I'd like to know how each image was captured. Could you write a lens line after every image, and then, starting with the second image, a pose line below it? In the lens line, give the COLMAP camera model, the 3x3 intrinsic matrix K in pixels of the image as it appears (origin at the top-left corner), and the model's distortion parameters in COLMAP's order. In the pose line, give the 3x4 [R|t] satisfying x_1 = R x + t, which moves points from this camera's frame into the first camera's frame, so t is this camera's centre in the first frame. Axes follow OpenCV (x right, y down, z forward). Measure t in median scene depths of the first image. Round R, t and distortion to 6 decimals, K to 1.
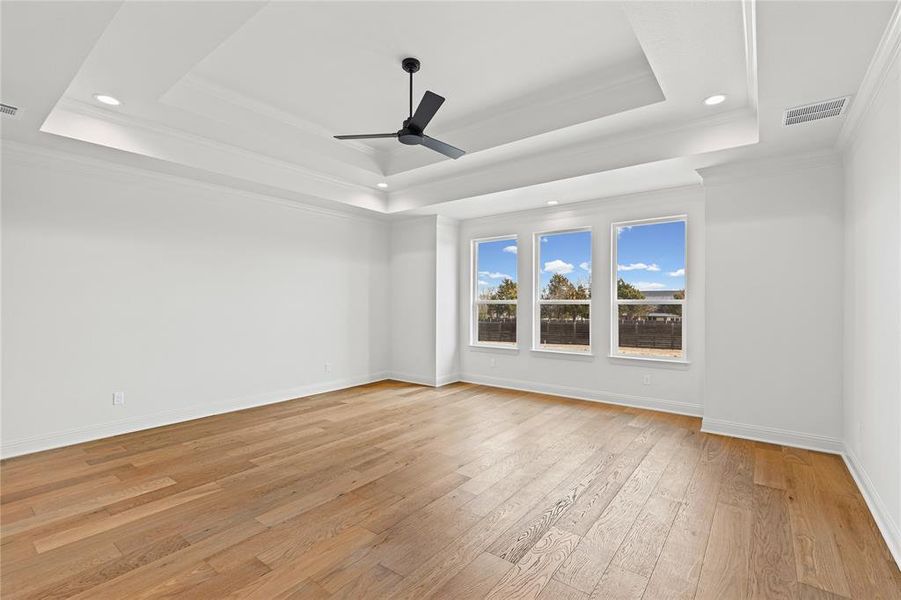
lens RADIAL K [[406.1, 0, 452.0], [0, 406.1, 304.3], [0, 0, 1]] dist [0.010356, -0.000673]
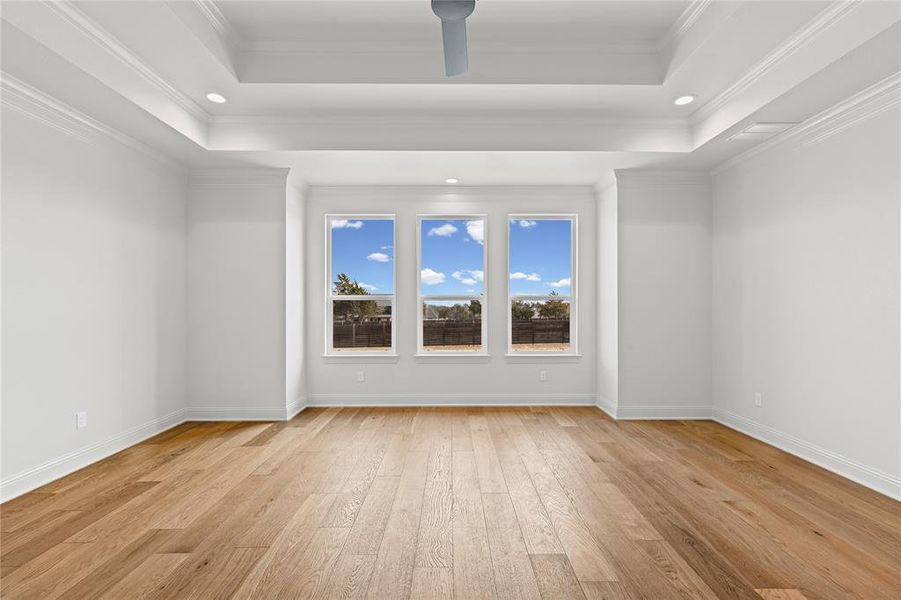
lens RADIAL K [[406.1, 0, 452.0], [0, 406.1, 304.3], [0, 0, 1]] dist [0.010356, -0.000673]
pose [[0.788434, -0.000680, 0.615119, -0.318510], [0.004770, 0.999976, -0.005008, 0.015783], [-0.615101, 0.006883, 0.788418, 0.373251]]
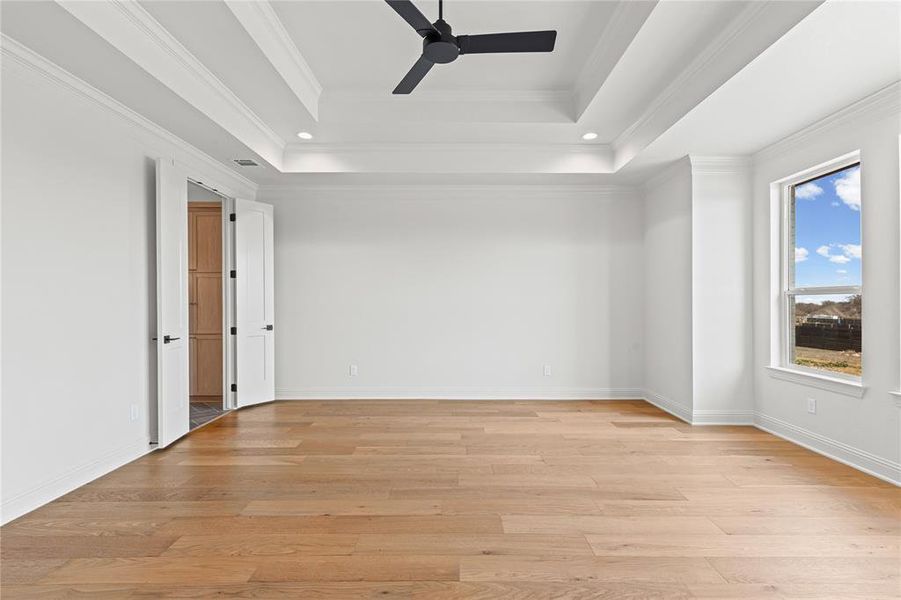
lens RADIAL K [[412.6, 0, 450.5], [0, 412.6, 300.0], [0, 0, 1]] dist [0.013544, -0.000400]
pose [[0.606767, 0.000542, -0.794879, 0.328629], [-0.003318, 0.999993, -0.001850, 0.012152], [0.794873, 0.003760, 0.606765, 0.392567]]
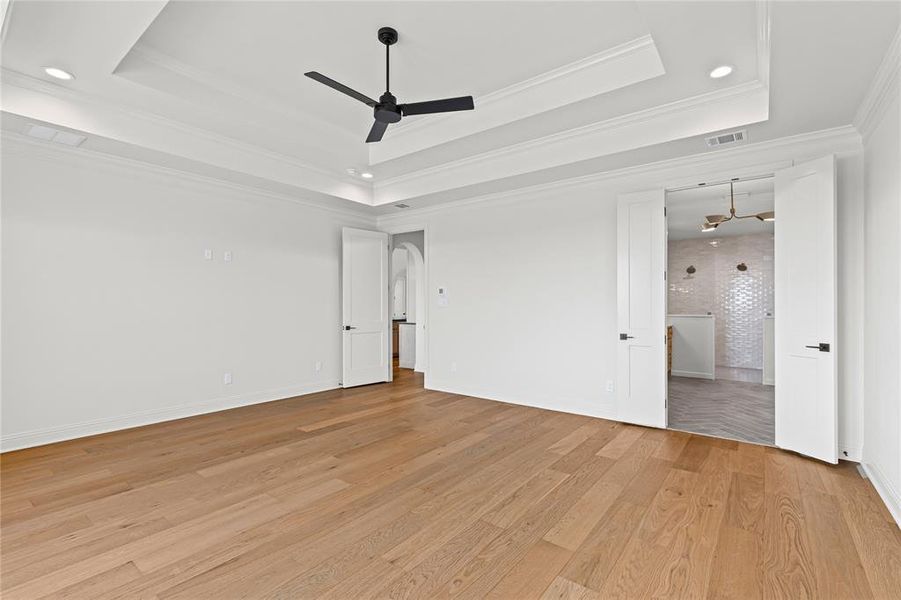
lens RADIAL K [[411.3, 0, 454.4], [0, 411.3, 303.2], [0, 0, 1]] dist [-0.002287, -0.000356]
pose [[-0.999977, -0.002117, -0.006453, -0.170189], [-0.002100, 0.999995, -0.002554, 0.012663], [0.006459, -0.002540, -0.999976, 1.326188]]
